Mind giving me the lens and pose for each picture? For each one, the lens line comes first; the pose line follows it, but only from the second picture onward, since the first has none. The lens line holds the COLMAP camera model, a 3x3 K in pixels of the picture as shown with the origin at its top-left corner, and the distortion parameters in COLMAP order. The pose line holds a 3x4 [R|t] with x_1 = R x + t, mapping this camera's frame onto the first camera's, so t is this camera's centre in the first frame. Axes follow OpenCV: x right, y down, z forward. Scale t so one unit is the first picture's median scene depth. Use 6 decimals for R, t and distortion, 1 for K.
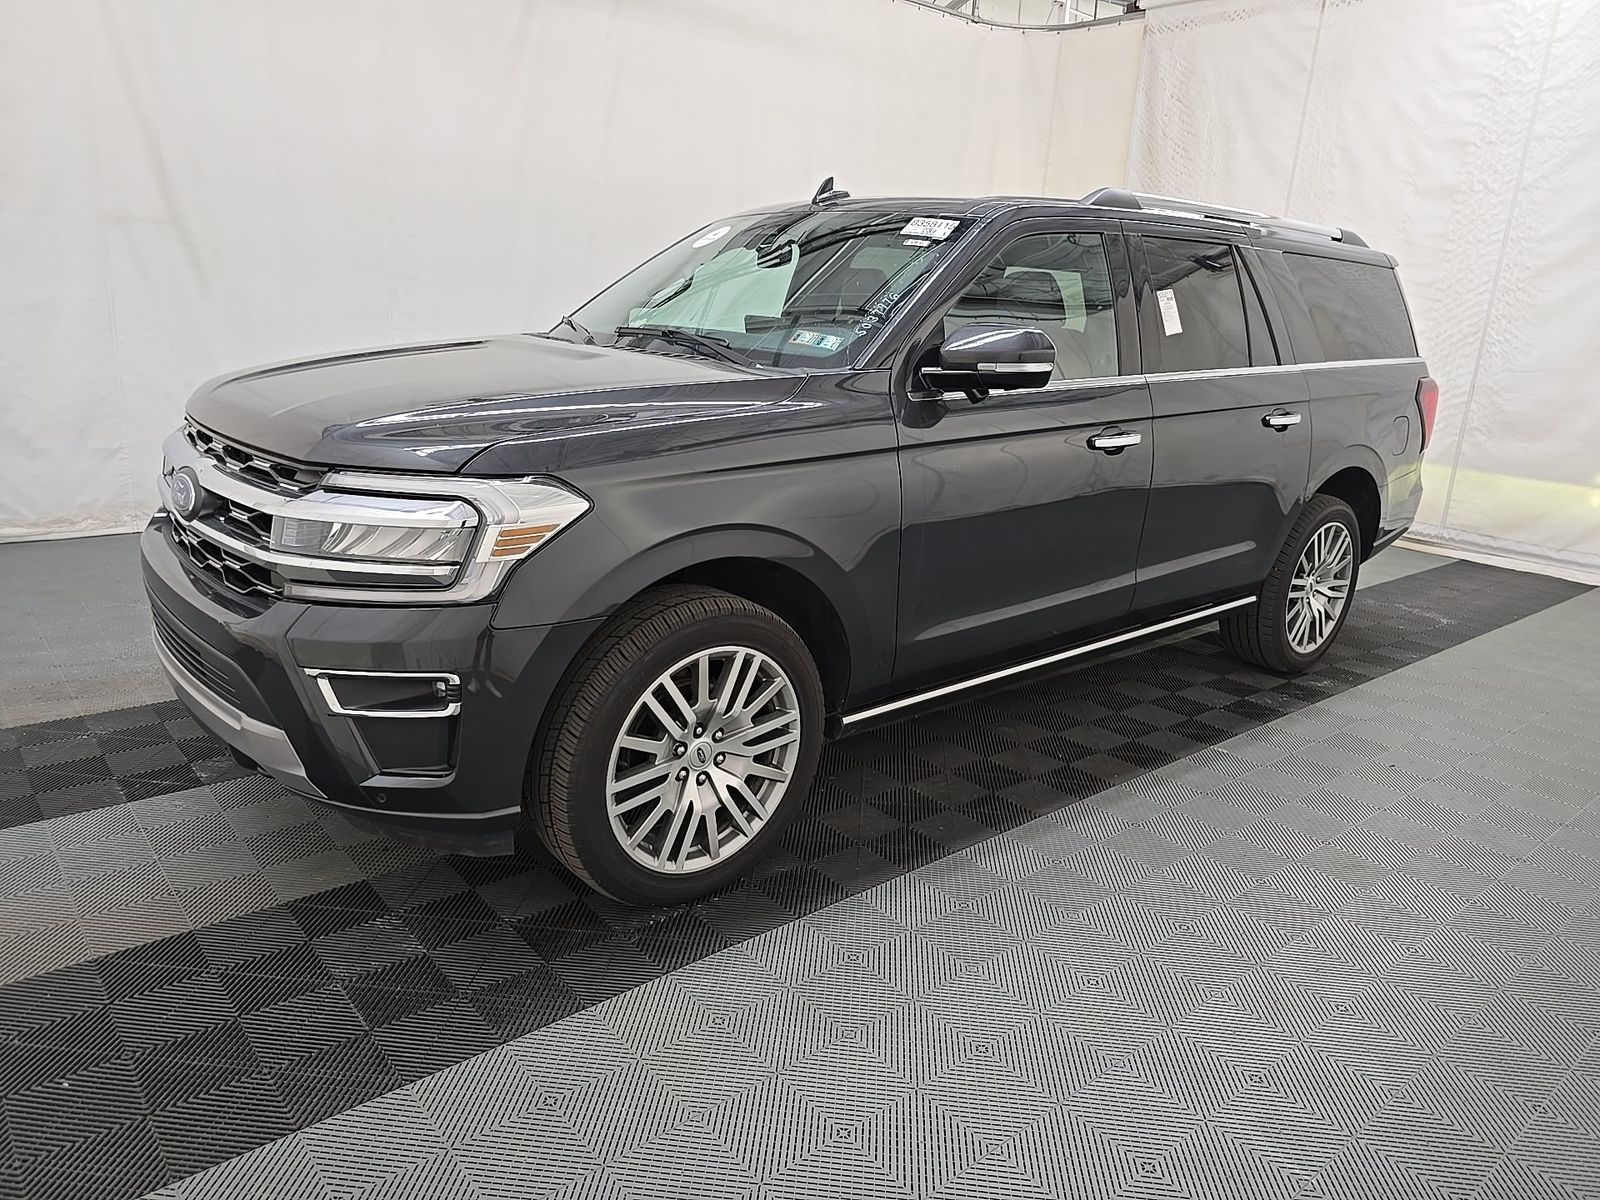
lens RADIAL K [[1085.9, 0, 797.3], [0, 1085.9, 598.6], [0, 0, 1]] dist [0.029281, -0.023093]
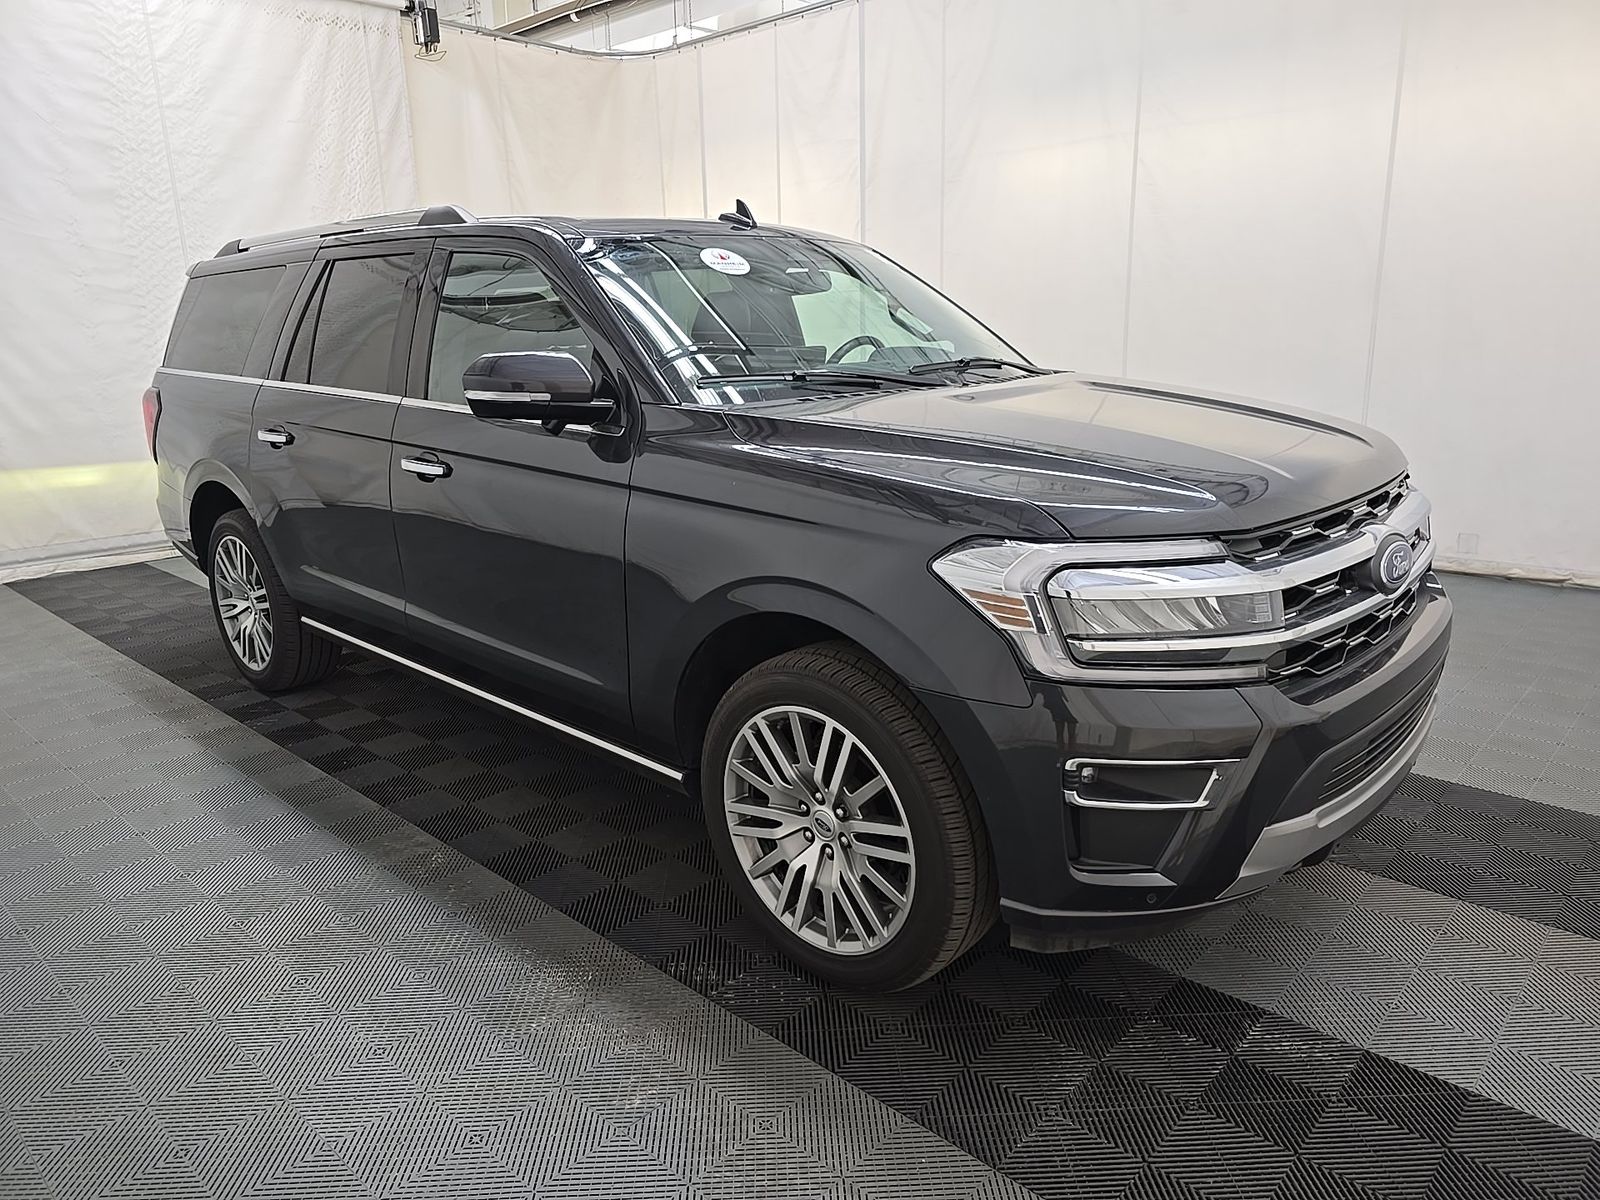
lens RADIAL K [[1085.9, 0, 797.3], [0, 1085.9, 598.6], [0, 0, 1]] dist [0.029281, -0.023093]
pose [[-0.124987, -0.293508, 0.947751, -0.529047], [0.282568, 0.905151, 0.317580, -0.191973], [-0.951070, 0.307497, -0.030196, 0.583339]]
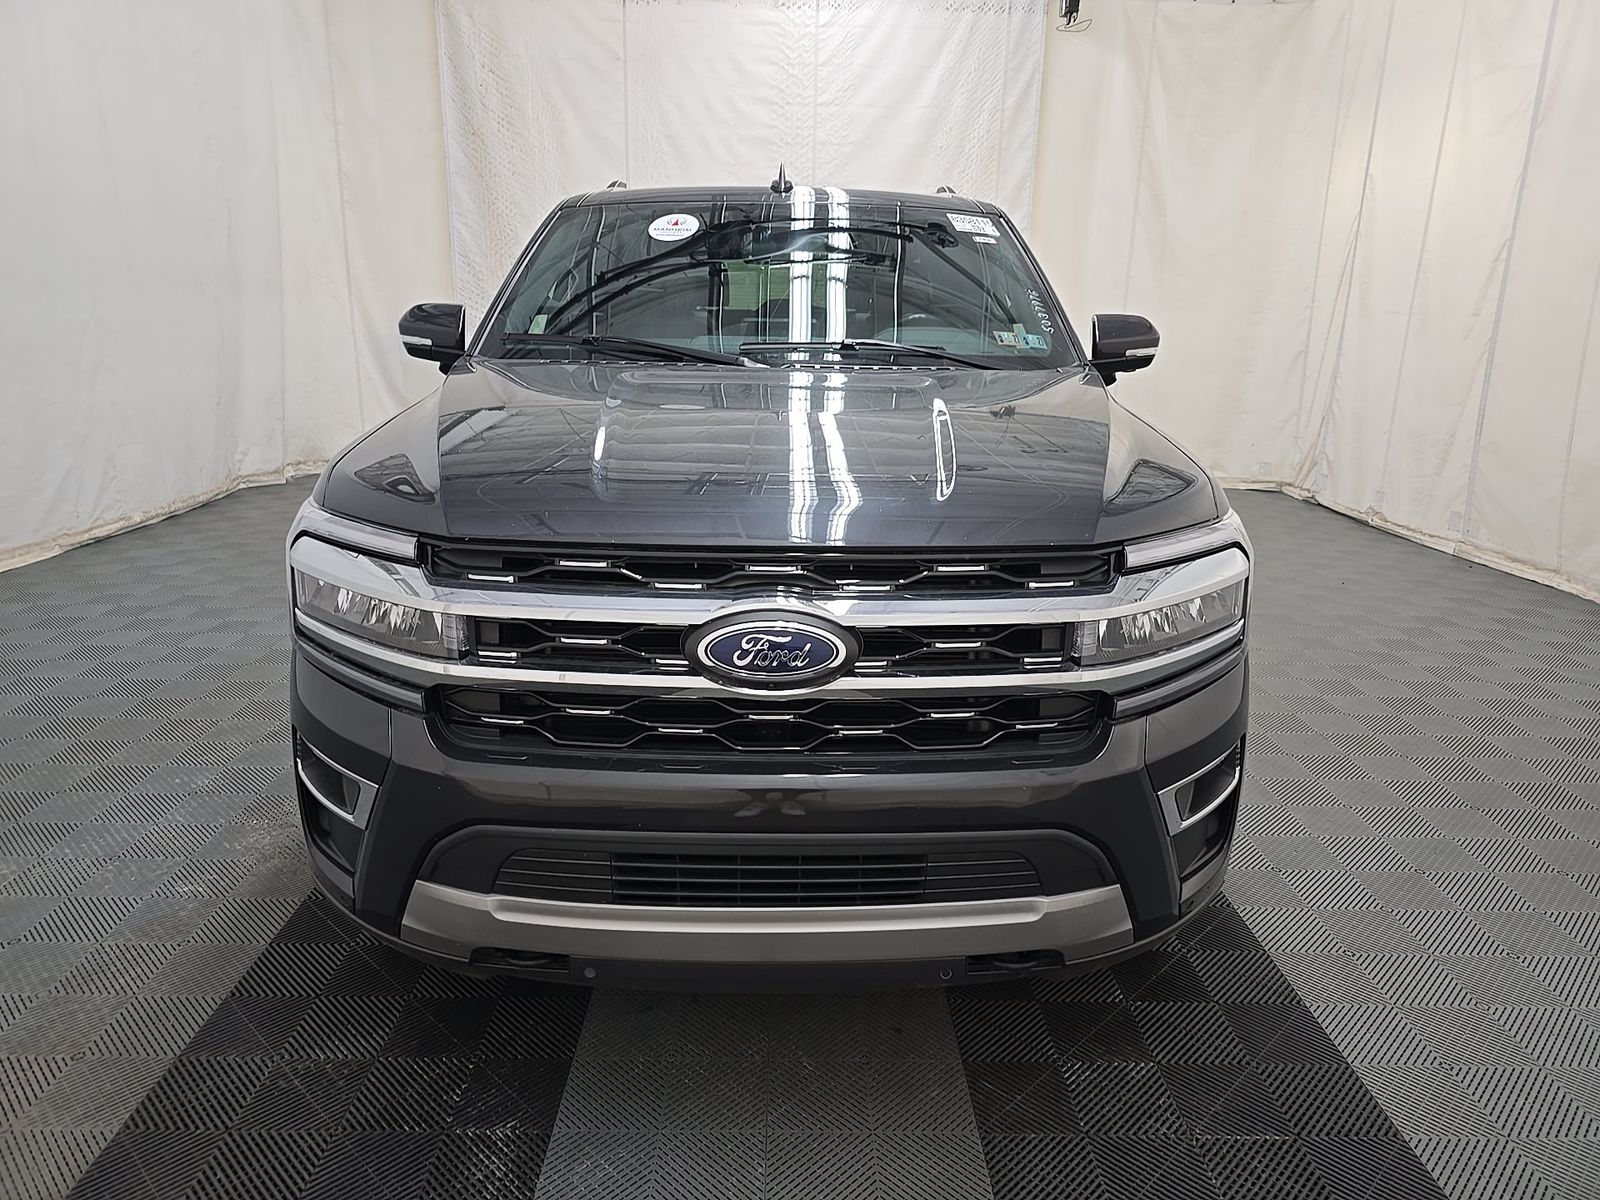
lens RADIAL K [[1075.4, 0, 793.5], [0, 1075.4, 600.9], [0, 0, 1]] dist [0.044736, -0.031321]
pose [[0.635357, -0.246759, 0.731732, -0.392953], [0.219822, 0.966162, 0.134945, -0.080899], [-0.740270, 0.075113, 0.668100, 0.218315]]
